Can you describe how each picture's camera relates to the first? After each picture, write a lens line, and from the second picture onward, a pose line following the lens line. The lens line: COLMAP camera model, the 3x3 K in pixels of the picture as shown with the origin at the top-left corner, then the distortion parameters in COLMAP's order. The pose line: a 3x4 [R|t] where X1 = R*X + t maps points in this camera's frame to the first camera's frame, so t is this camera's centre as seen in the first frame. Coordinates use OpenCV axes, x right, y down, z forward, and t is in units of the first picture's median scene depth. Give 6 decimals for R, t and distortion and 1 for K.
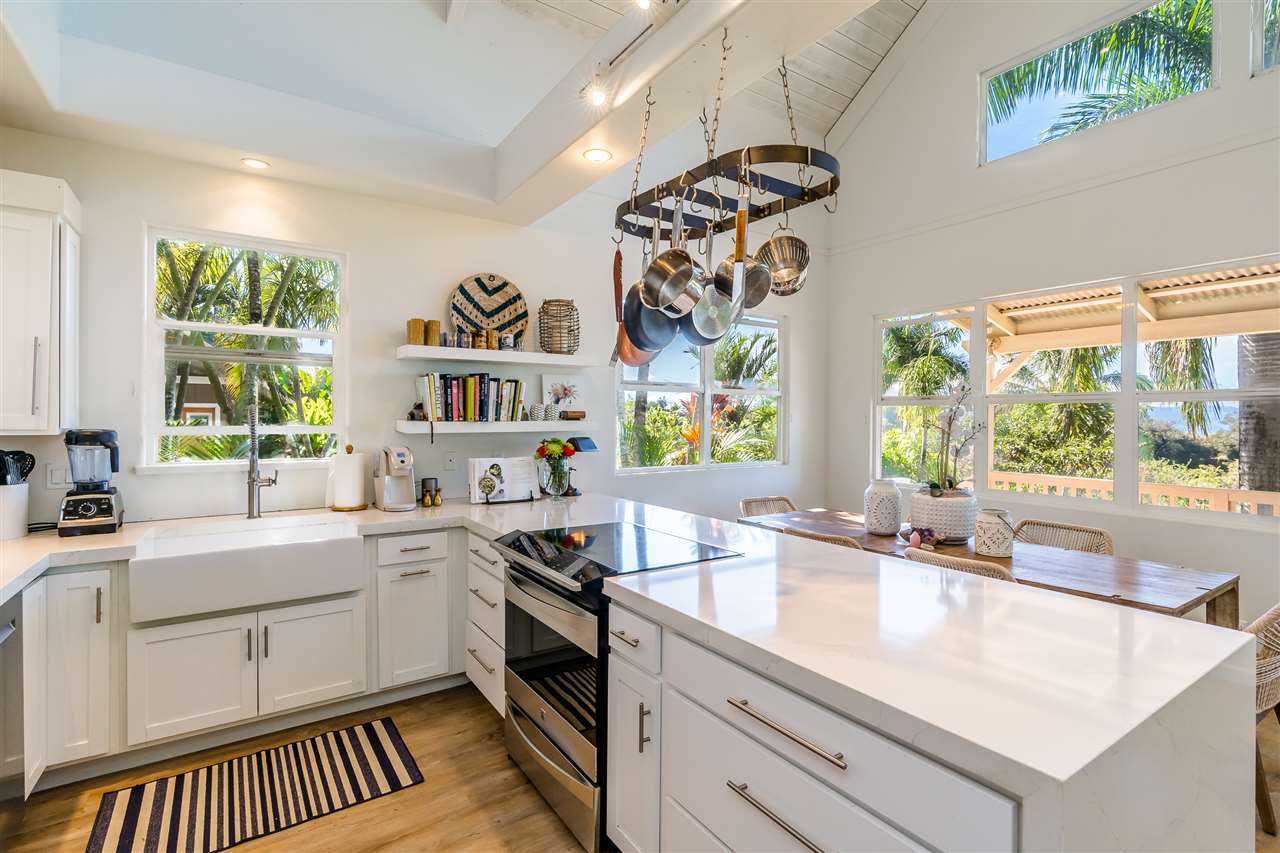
lens RADIAL K [[623.5, 0, 670.7], [0, 623.5, 418.2], [0, 0, 1]] dist [-0.001183, 0.000159]
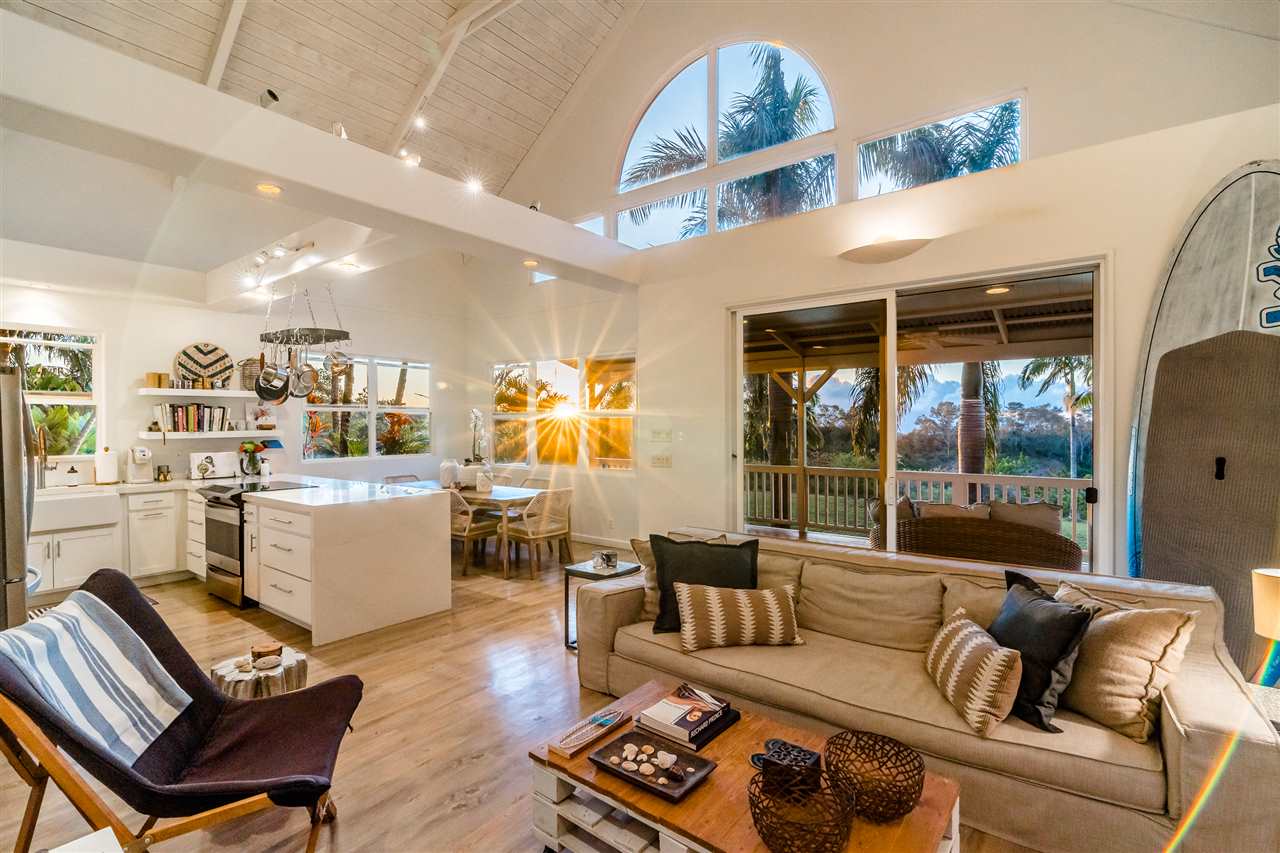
lens RADIAL K [[596.3, 0, 645.8], [0, 596.3, 426.1], [0, 0, 1]] dist [0.001801, 0.000451]
pose [[0.956365, -0.012340, 0.291912, 0.385090], [0.011225, 0.999922, 0.005494, -0.005058], [-0.291957, -0.001977, 0.956429, -0.911713]]
